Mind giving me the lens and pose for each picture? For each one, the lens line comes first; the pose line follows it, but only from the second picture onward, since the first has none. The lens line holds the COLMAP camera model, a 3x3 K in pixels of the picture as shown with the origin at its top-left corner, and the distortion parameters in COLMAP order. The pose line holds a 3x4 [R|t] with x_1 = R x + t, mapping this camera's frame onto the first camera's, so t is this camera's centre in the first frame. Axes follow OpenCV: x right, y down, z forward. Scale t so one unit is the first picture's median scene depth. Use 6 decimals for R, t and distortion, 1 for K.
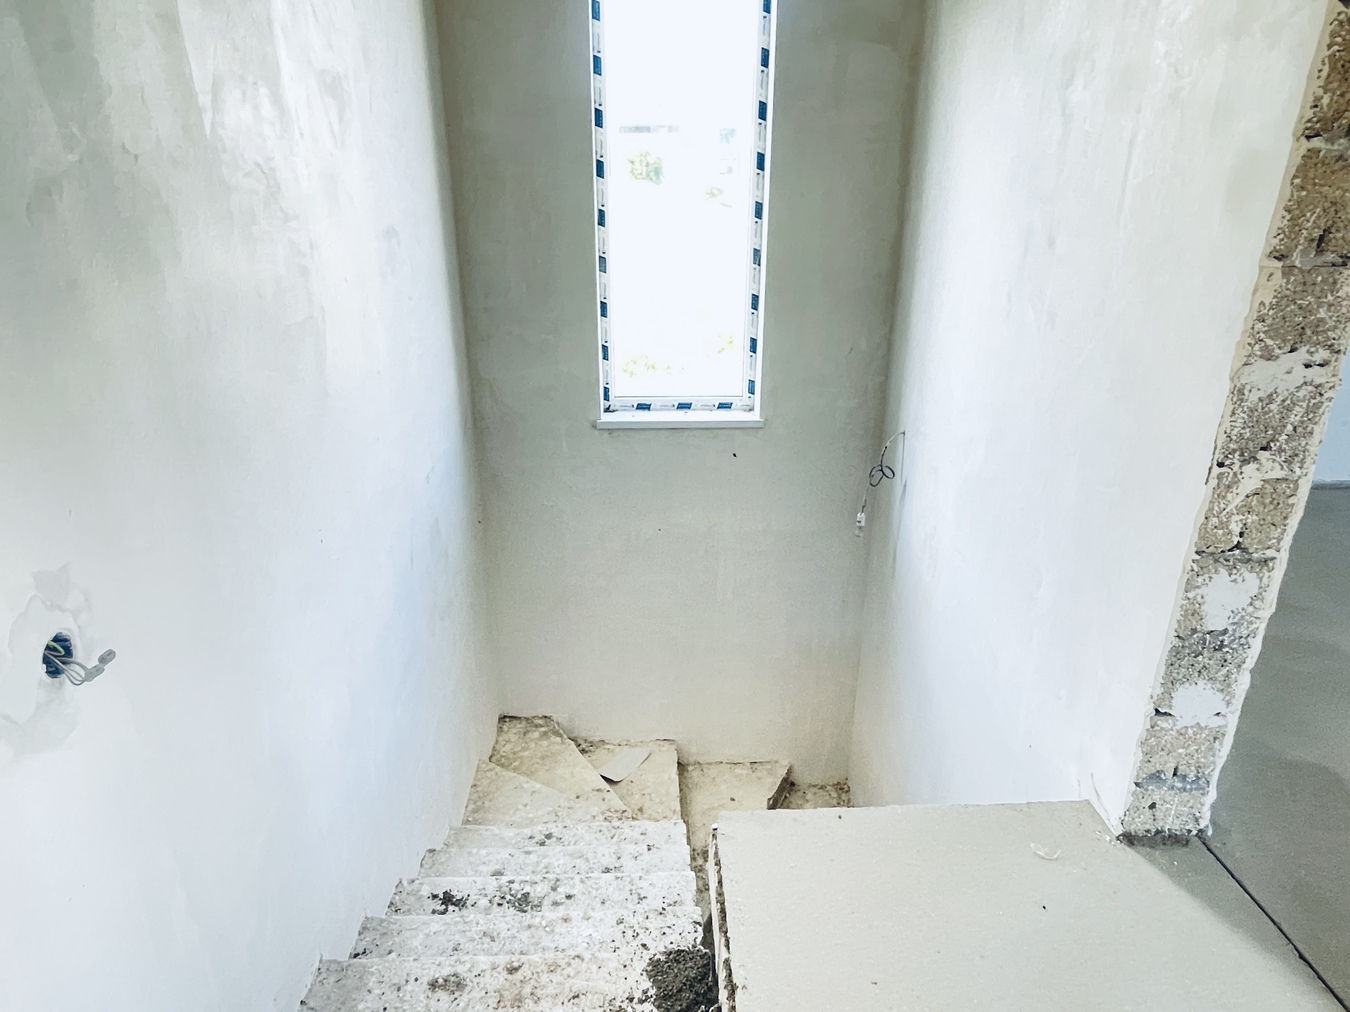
lens RADIAL K [[858.0, 0, 675.0], [0, 858.0, 510.3], [0, 0, 1]] dist [-0.007178, -0.002059]
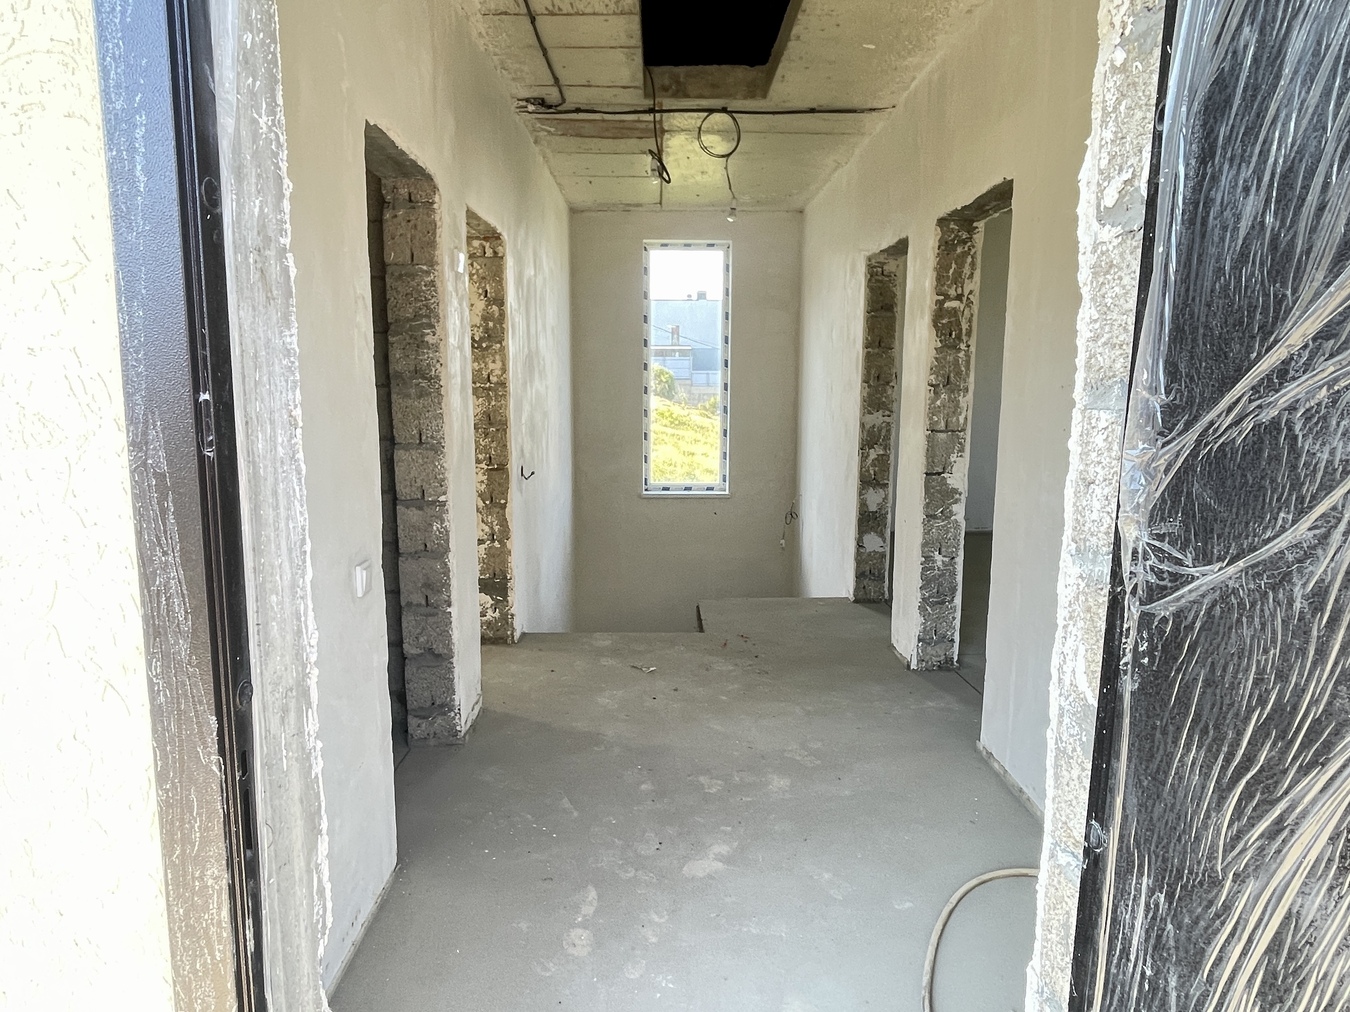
lens RADIAL K [[858.0, 0, 672.0], [0, 858.0, 510.7], [0, 0, 1]] dist [-0.007178, -0.002059]
pose [[0.999871, 0.004525, -0.015417, 0.011943], [-0.008012, 0.972132, -0.234296, 0.809480], [0.013928, 0.234390, 0.972043, -1.767677]]
